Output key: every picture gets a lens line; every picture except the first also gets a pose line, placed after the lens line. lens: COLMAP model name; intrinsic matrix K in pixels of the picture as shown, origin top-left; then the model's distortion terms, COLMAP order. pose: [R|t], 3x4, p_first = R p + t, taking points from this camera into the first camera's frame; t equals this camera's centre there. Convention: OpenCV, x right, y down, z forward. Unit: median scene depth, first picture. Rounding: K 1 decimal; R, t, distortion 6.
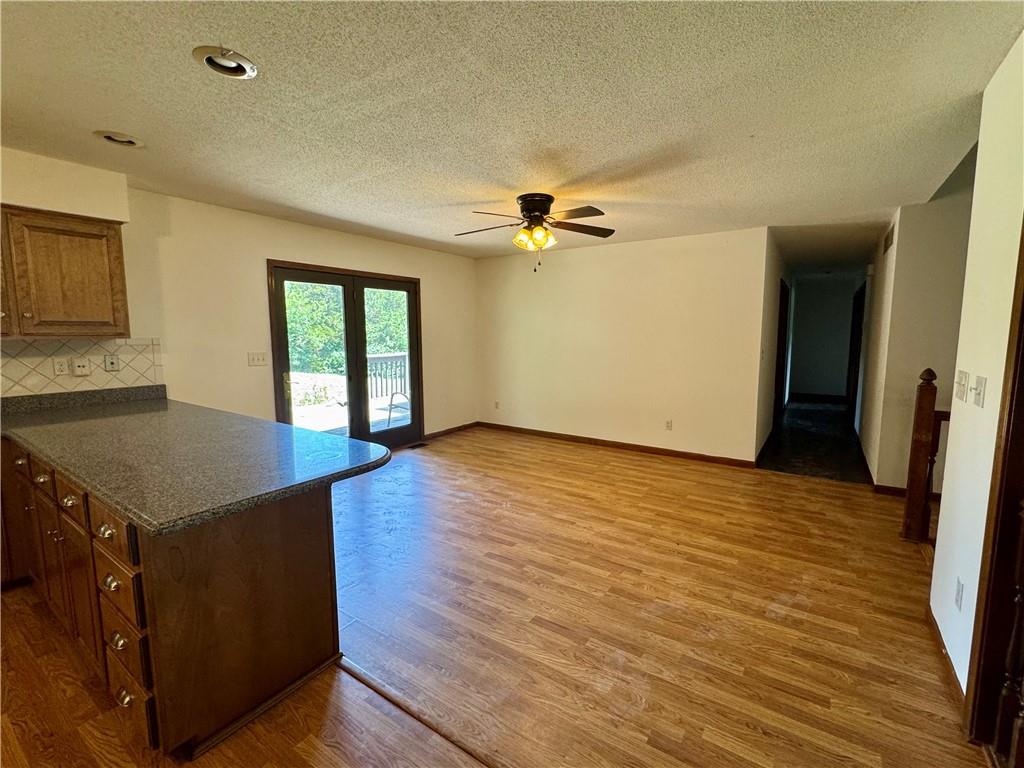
lens RADIAL K [[450.9, 0, 516.2], [0, 450.9, 377.5], [0, 0, 1]] dist [0.004750, -0.001127]
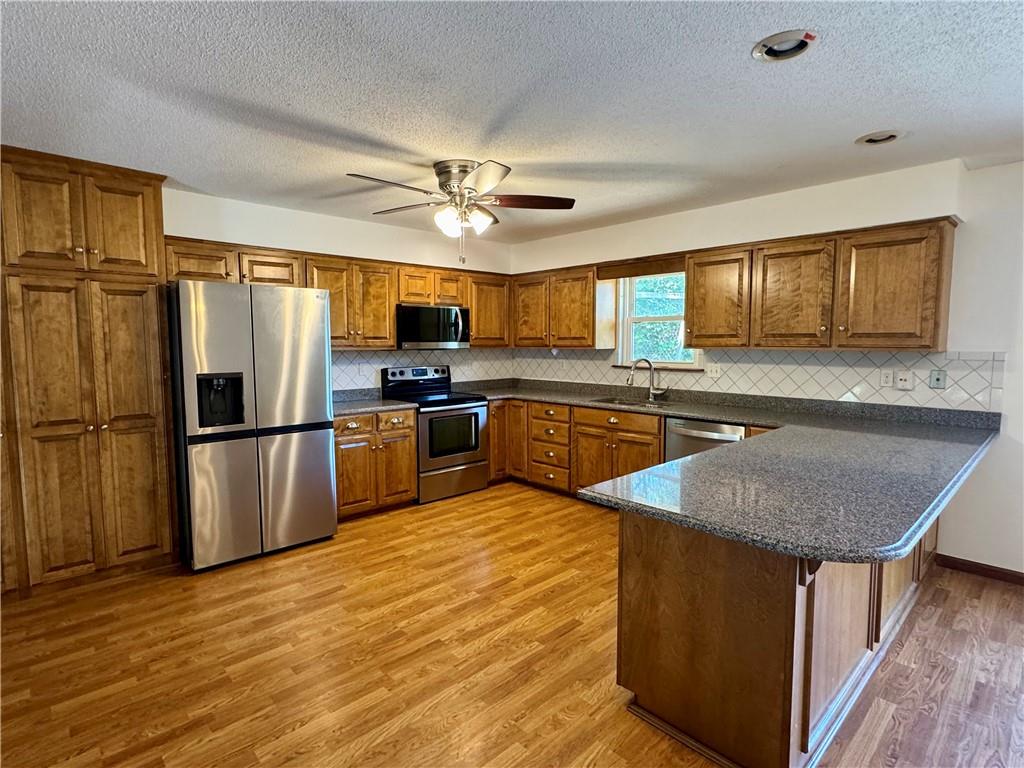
lens RADIAL K [[525.7, 0, 509.6], [0, 525.7, 380.7], [0, 0, 1]] dist [-0.009660, 0.002729]
pose [[-0.225987, 0.072399, -0.971436, 0.306108], [-0.100326, 0.990202, 0.097137, -0.048586], [0.968950, 0.119412, -0.216510, 0.452436]]
